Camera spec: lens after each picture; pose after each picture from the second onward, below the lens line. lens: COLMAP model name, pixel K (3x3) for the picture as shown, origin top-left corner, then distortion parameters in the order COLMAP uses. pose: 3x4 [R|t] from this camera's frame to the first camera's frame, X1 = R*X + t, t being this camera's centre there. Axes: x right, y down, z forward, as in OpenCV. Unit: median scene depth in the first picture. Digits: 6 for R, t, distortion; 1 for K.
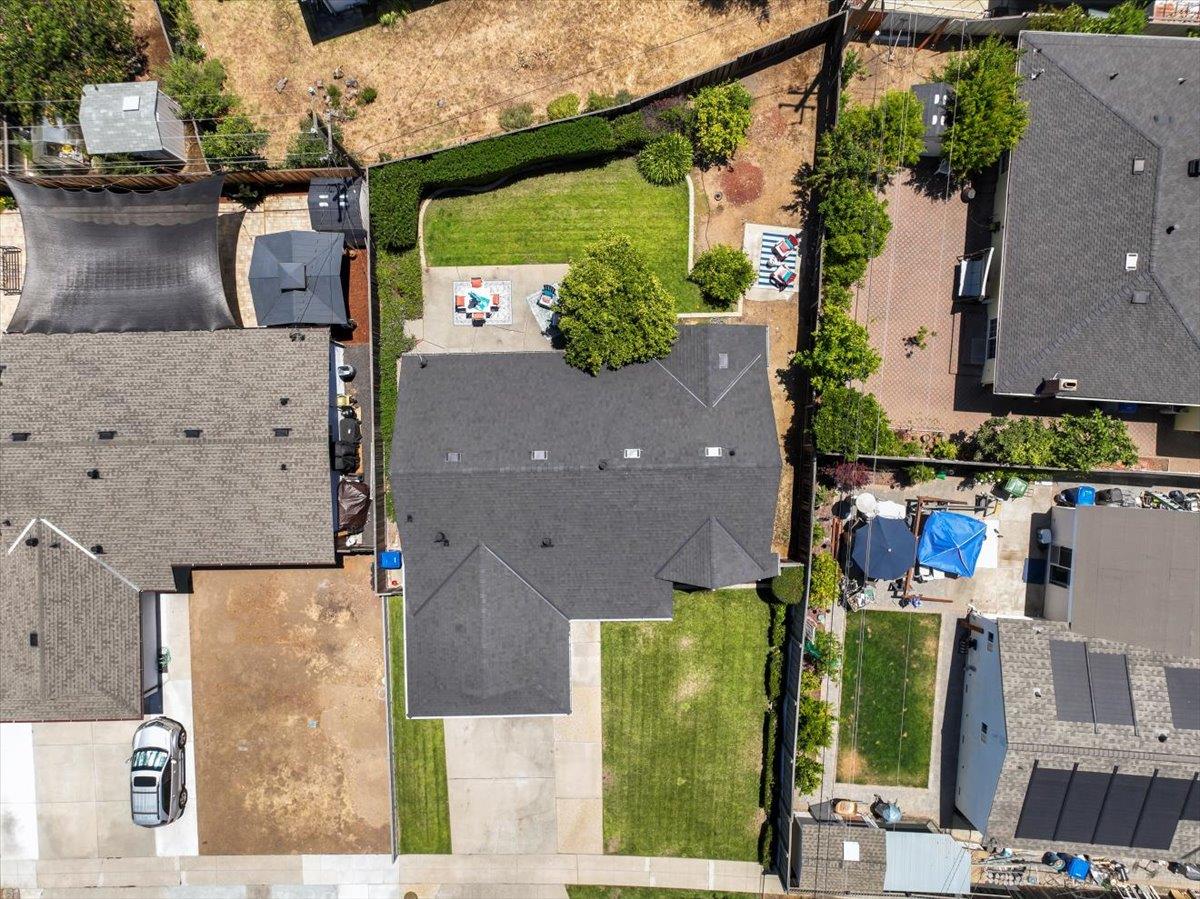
lens RADIAL K [[850.5, 0, 601.1], [0, 850.5, 428.6], [0, 0, 1]] dist [0.001285, 0.004724]
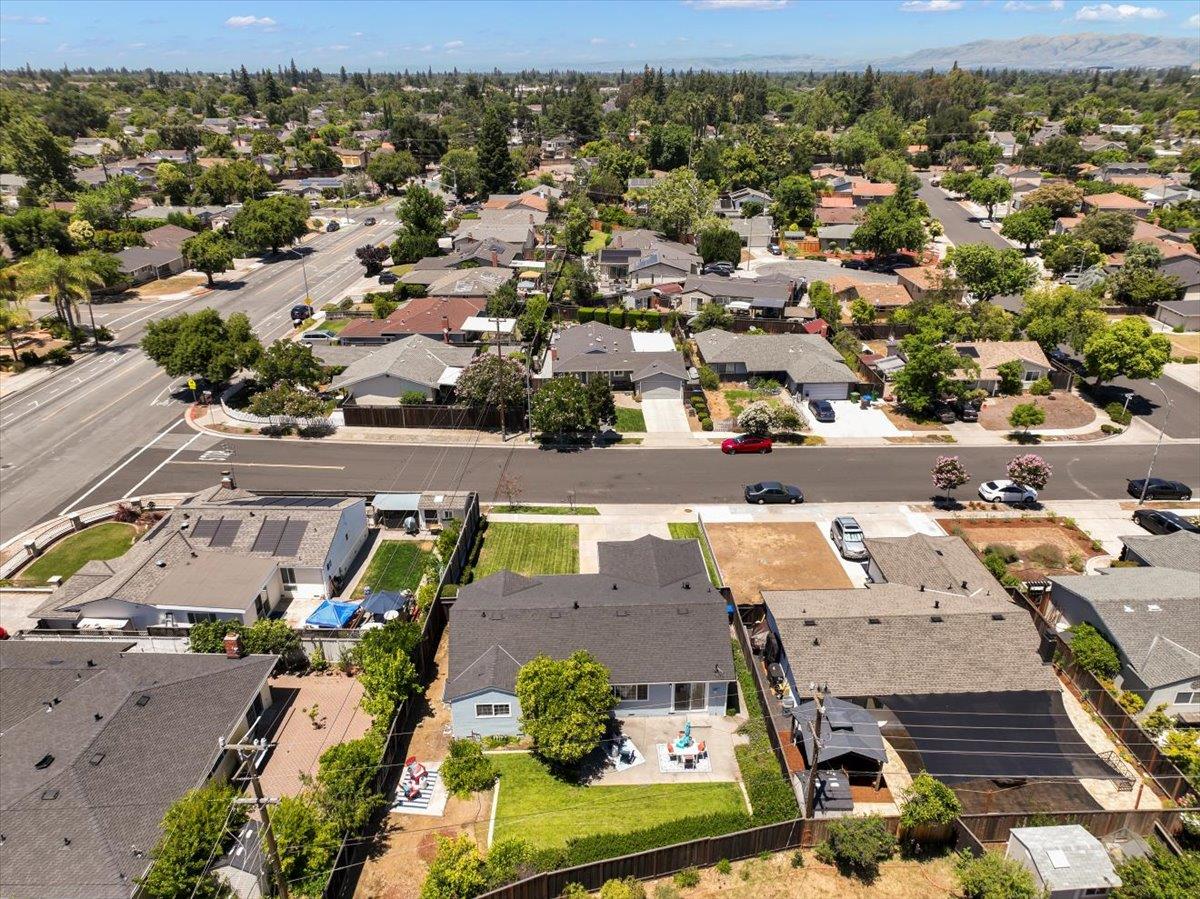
lens RADIAL K [[850.5, 0, 601.1], [0, 850.5, 428.6], [0, 0, 1]] dist [0.001285, 0.004724]
pose [[-0.999533, 0.027253, -0.013793, -0.025886], [-0.023571, -0.401007, 0.915772, -1.021406], [0.019426, 0.915670, 0.401462, 0.141672]]
